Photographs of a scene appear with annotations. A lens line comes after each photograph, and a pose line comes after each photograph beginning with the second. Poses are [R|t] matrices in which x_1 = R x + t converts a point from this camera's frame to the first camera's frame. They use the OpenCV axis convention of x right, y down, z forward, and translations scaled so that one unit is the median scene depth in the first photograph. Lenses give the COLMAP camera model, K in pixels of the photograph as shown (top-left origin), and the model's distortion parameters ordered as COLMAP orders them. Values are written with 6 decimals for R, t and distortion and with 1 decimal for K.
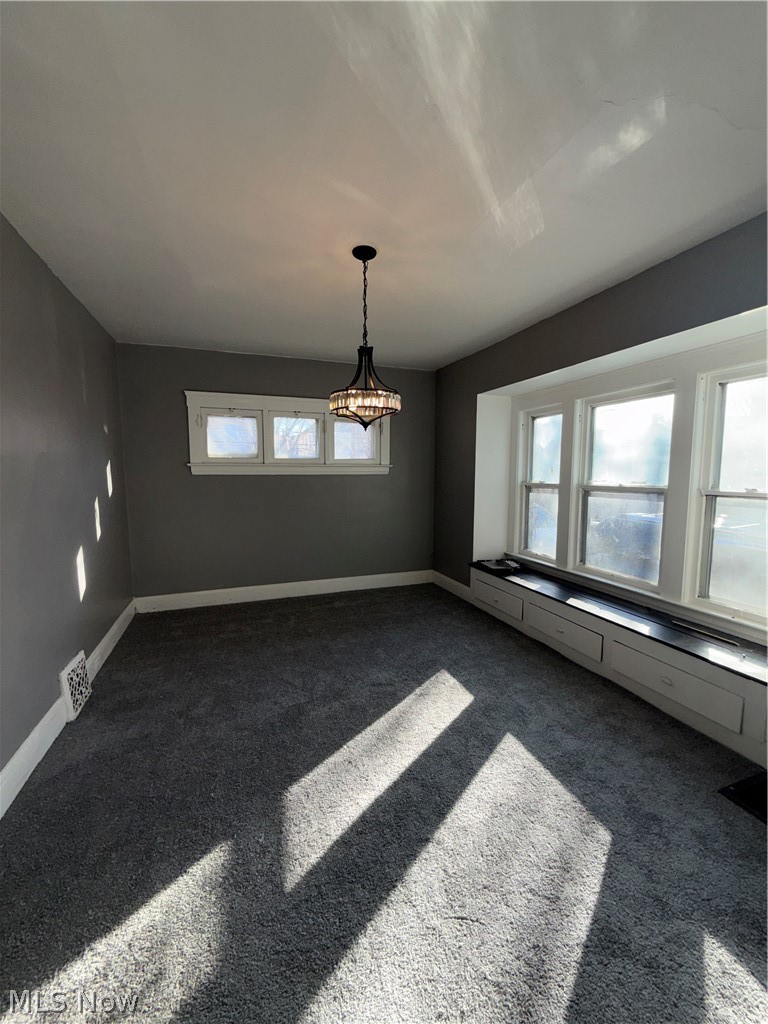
lens RADIAL K [[409.1, 0, 382.9], [0, 409.1, 511.2], [0, 0, 1]] dist [-0.000335, 0.000158]
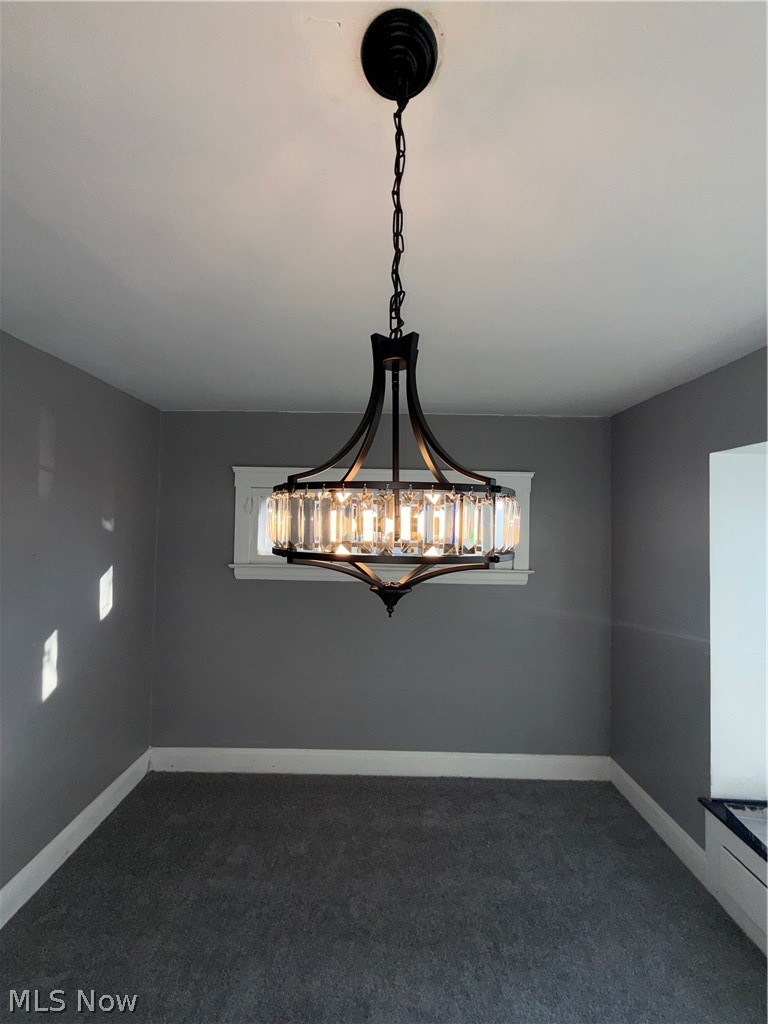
lens RADIAL K [[409.1, 0, 382.9], [0, 409.1, 511.2], [0, 0, 1]] dist [-0.000335, 0.000158]
pose [[0.936366, 0.004286, -0.350998, 0.031065], [-0.052765, 0.990283, -0.128670, -0.130950], [0.347036, 0.139003, 0.927494, 0.409554]]
